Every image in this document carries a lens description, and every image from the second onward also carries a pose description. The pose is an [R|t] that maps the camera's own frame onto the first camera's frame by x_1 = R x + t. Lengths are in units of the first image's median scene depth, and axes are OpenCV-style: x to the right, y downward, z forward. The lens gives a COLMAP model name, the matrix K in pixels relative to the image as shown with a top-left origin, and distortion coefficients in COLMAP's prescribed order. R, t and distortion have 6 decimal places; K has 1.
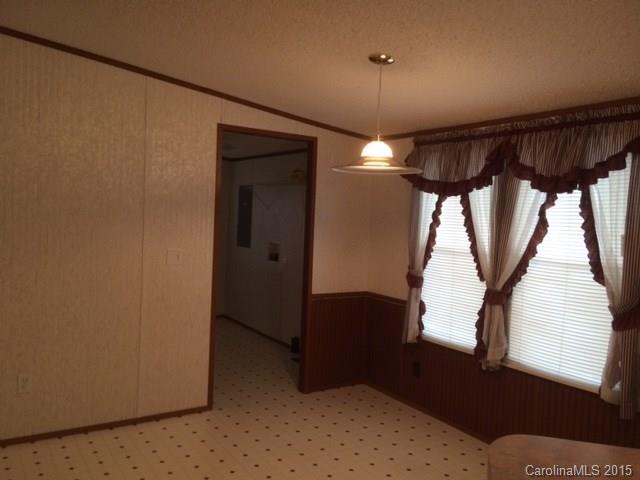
lens RADIAL K [[530.4, 0, 312.7], [0, 530.4, 241.4], [0, 0, 1]] dist [0.072183, -0.102410]
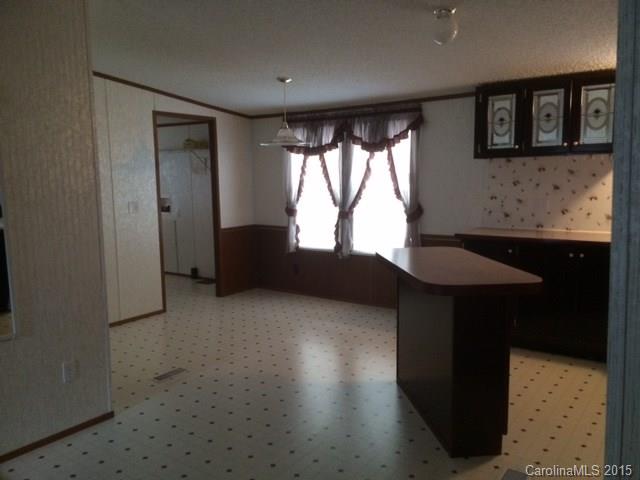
lens RADIAL K [[475.9, 0, 321.0], [0, 475.9, 221.1], [0, 0, 1]] dist [0.060690, -0.064871]
pose [[0.936306, -0.091527, 0.339050, -0.226181], [0.072682, 0.995041, 0.067899, 0.015556], [-0.343583, -0.038931, 0.938315, -0.363919]]
